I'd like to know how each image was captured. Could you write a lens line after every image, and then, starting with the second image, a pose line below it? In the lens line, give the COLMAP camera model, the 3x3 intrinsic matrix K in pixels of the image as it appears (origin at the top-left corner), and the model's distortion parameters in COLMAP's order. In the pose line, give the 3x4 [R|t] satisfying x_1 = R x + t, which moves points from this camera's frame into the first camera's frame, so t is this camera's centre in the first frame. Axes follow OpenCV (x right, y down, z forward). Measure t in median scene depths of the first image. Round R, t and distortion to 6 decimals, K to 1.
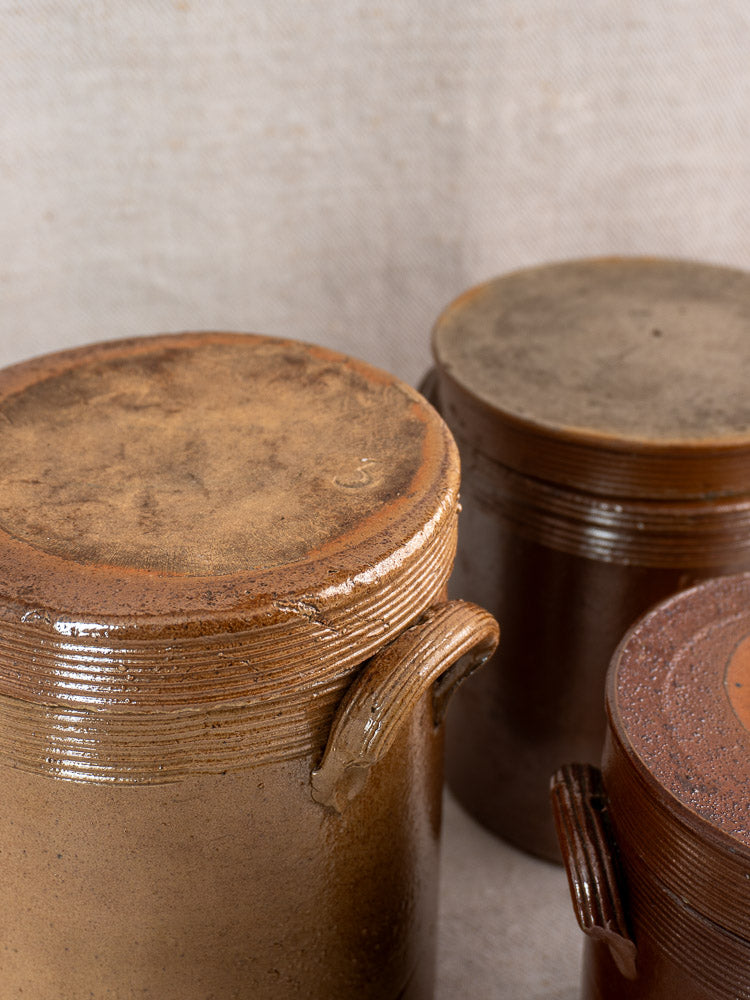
lens RADIAL K [[1550.8, 0, 376.5], [0, 1550.8, 430.8], [0, 0, 1]] dist [0.018423, 0.145956]
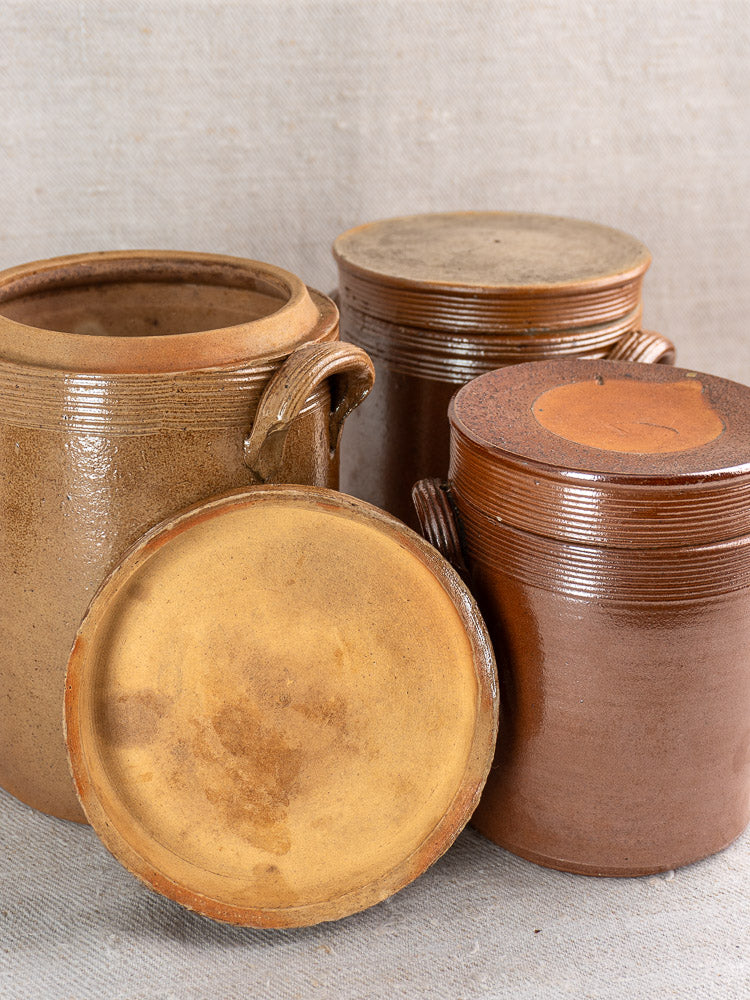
lens RADIAL K [[1550.8, 0, 376.5], [0, 1550.8, 430.8], [0, 0, 1]] dist [0.018423, 0.145956]
pose [[0.998772, -0.002048, 0.049496, 0.009193], [0.009430, 0.988736, -0.149370, 0.389131], [-0.048633, 0.149654, 0.987542, -0.401611]]
